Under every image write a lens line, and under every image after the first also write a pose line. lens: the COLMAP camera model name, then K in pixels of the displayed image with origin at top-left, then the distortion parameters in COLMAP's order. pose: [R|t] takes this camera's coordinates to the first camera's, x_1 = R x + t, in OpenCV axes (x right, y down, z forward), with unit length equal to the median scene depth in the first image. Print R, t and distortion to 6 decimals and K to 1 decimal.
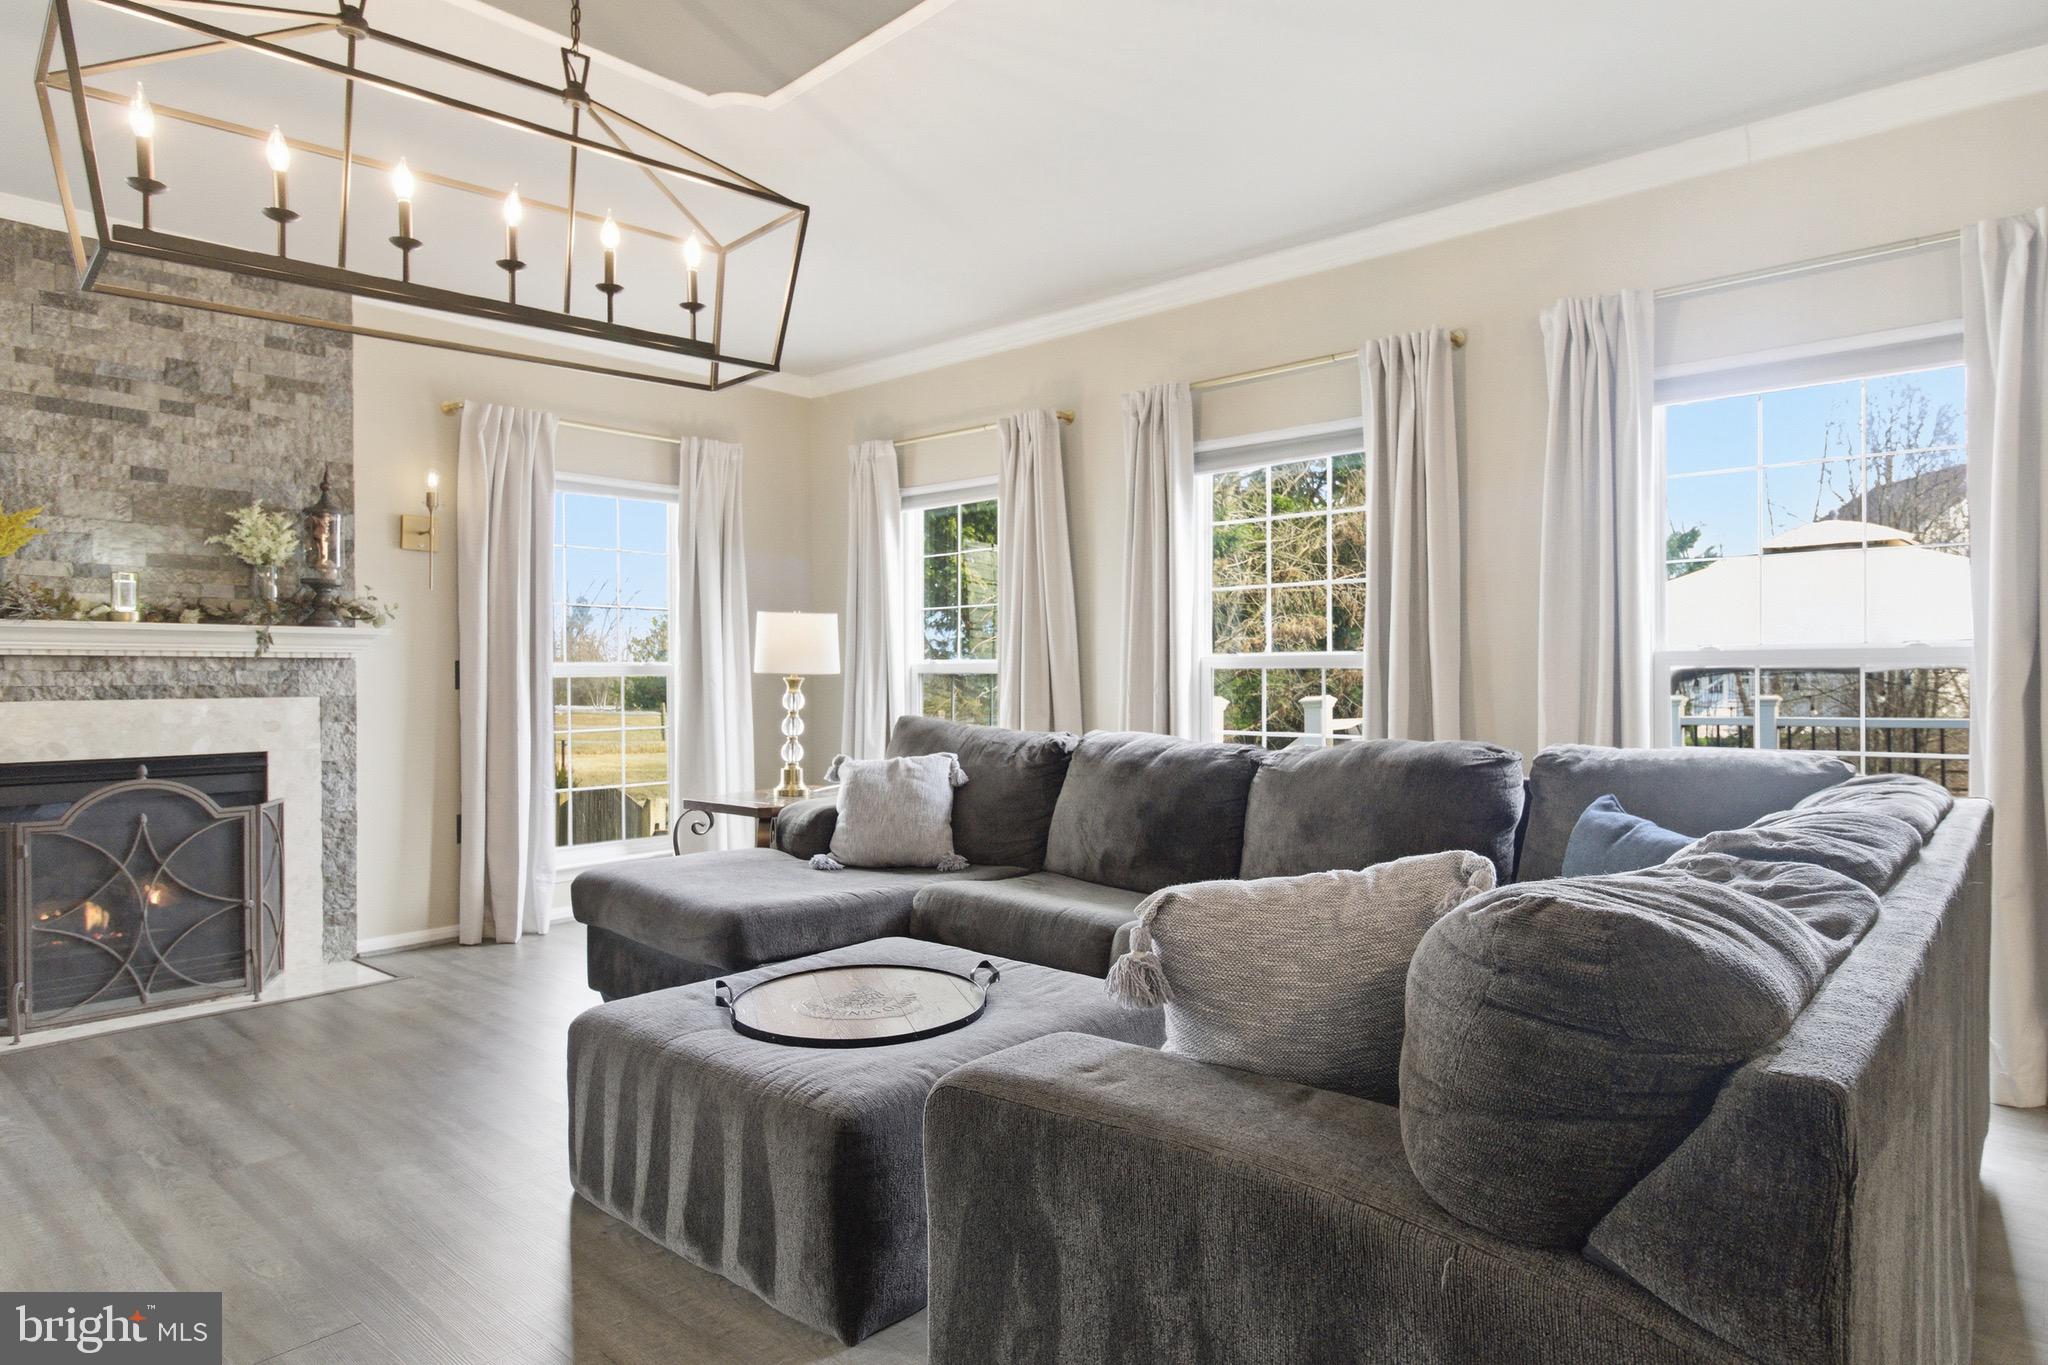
lens RADIAL K [[1211.4, 0, 1026.0], [0, 1211.4, 679.6], [0, 0, 1]] dist [-0.001643, -0.000070]
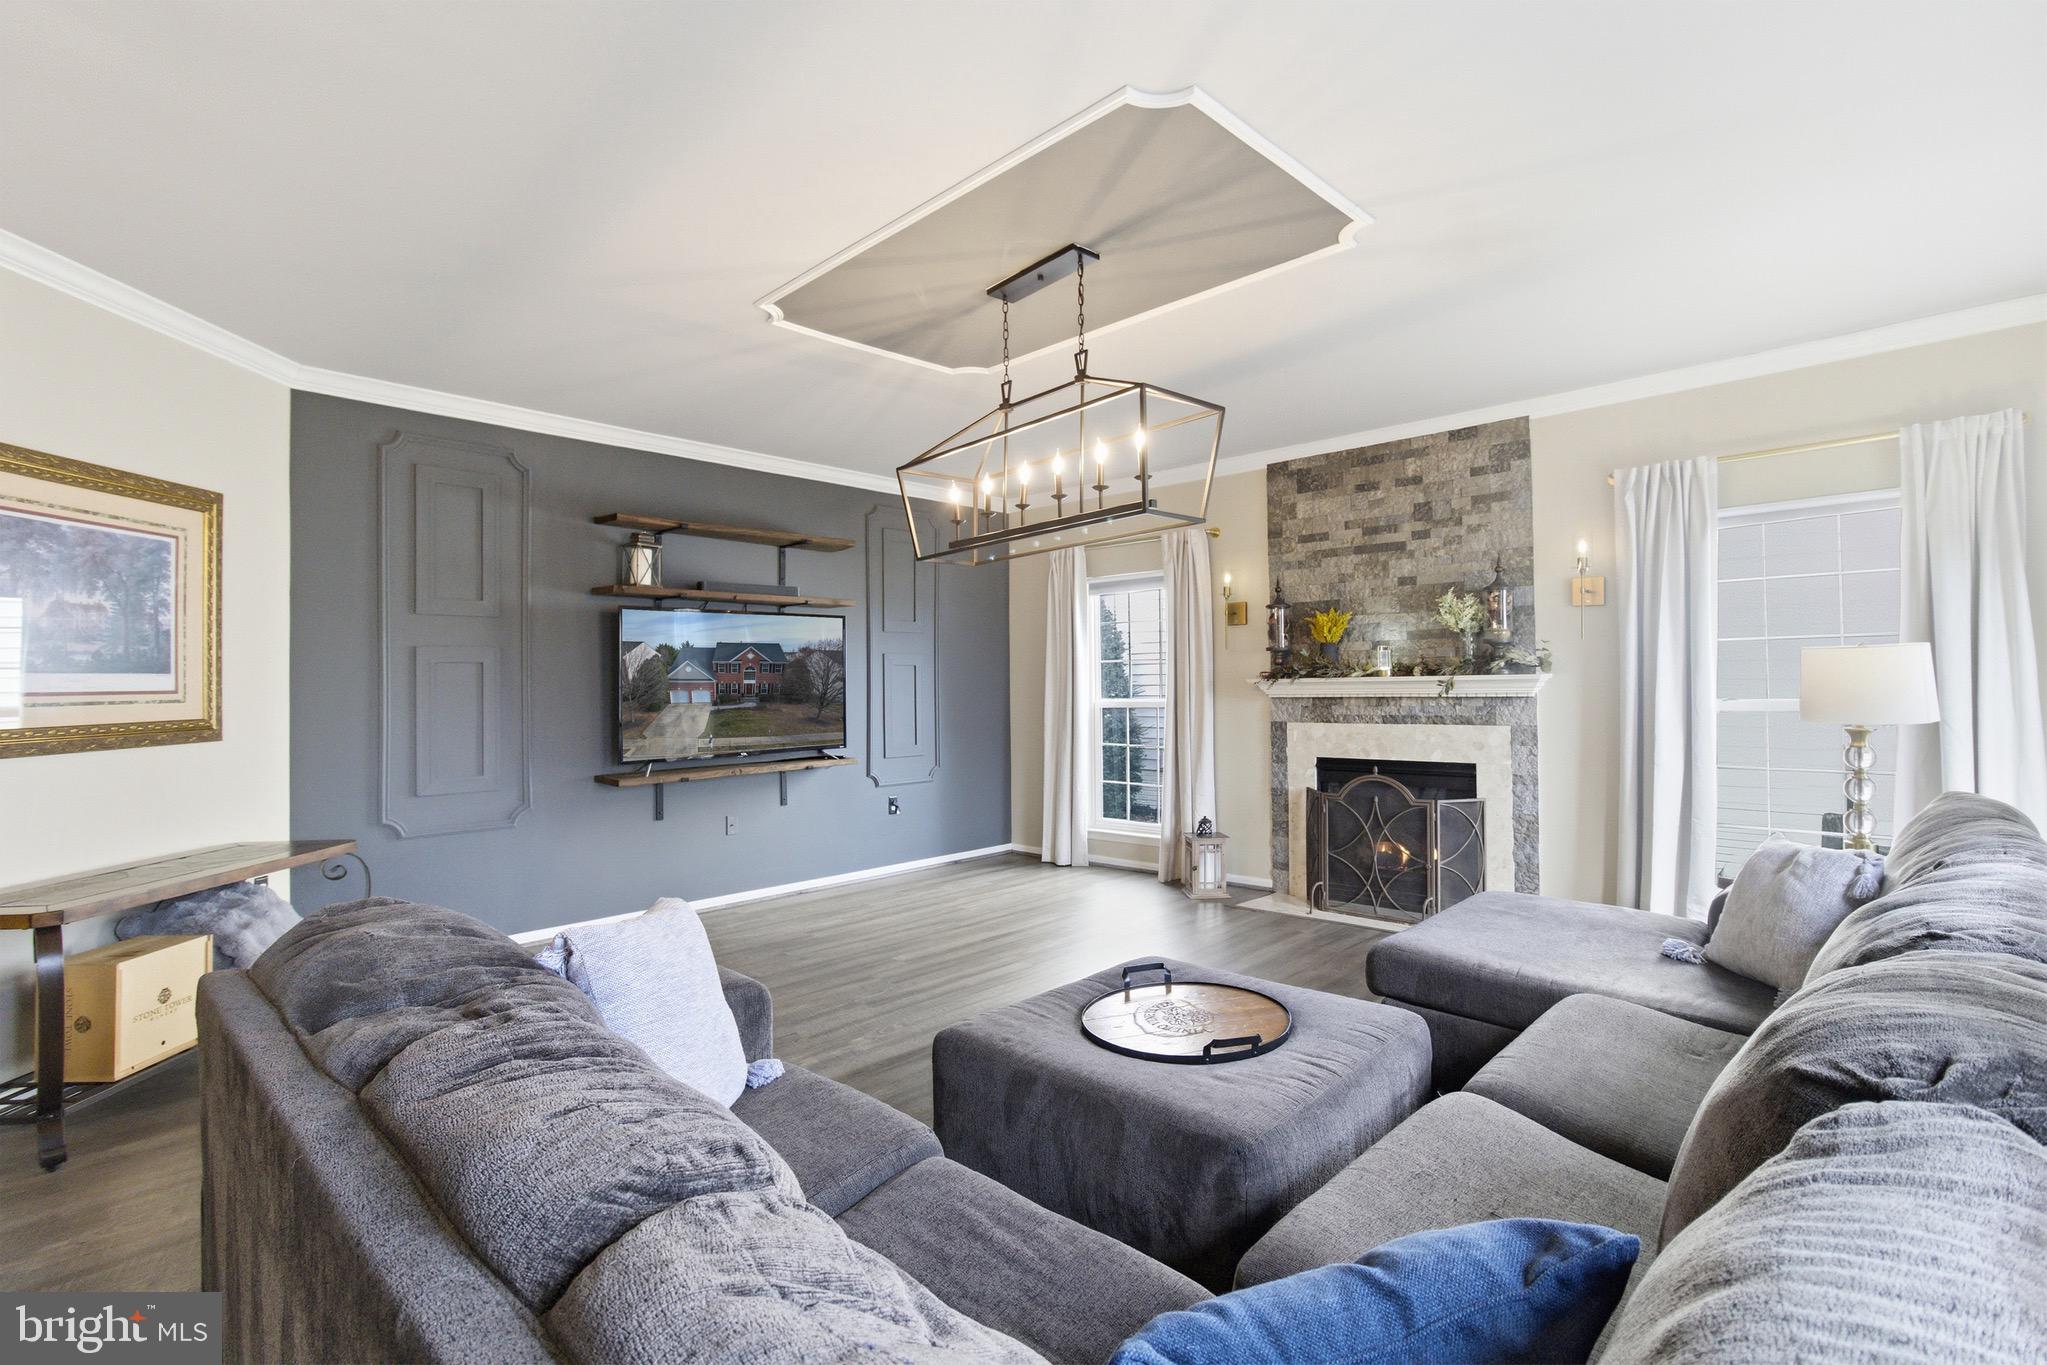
lens RADIAL K [[929.3, 0, 1025.9], [0, 929.3, 686.7], [0, 0, 1]] dist [-0.000040, -0.000007]
pose [[-0.037122, 0.002332, -0.999308, 0.486939], [0.011292, 0.999934, 0.001914, -0.039178], [0.999247, -0.011213, -0.037146, 0.534819]]
